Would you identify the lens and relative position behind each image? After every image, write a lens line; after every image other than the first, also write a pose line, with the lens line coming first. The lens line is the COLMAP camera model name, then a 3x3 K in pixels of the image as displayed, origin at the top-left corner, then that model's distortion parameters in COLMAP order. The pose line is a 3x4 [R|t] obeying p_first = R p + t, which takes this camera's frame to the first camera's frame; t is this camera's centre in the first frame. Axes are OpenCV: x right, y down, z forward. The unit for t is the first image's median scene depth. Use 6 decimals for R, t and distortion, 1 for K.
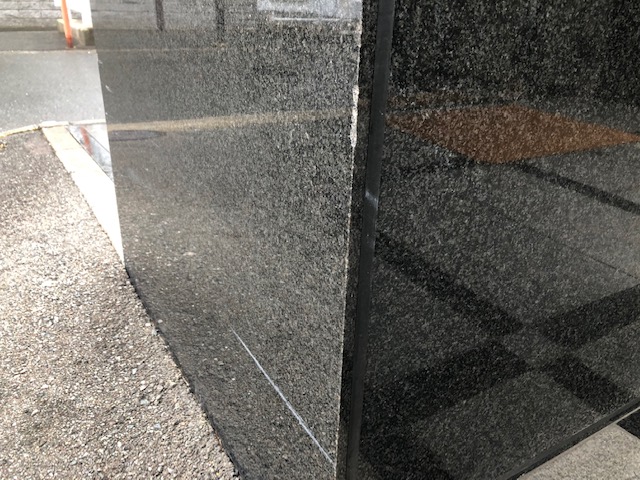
lens RADIAL K [[533.7, 0, 319.0], [0, 533.7, 245.3], [0, 0, 1]] dist [0.080045, -0.144459]
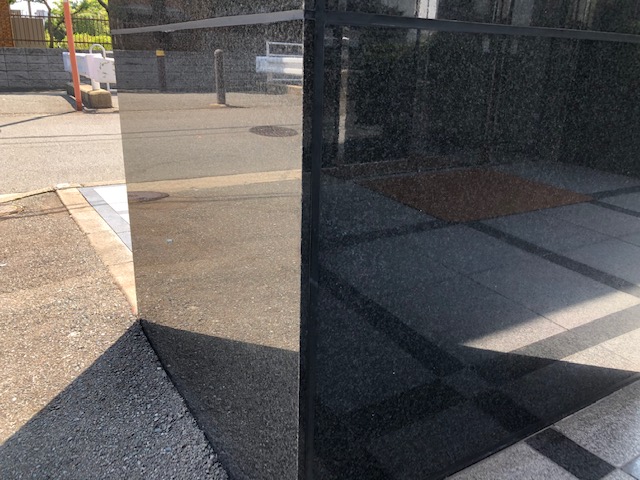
lens RADIAL K [[529.9, 0, 320.0], [0, 529.9, 240.0], [0, 0, 1]] dist [0.013730, 0.000461]
pose [[0.999950, -0.005449, 0.008341, 0.045579], [0.006260, 0.994915, -0.100525, -0.022466], [-0.007751, 0.100572, 0.994900, -0.282503]]
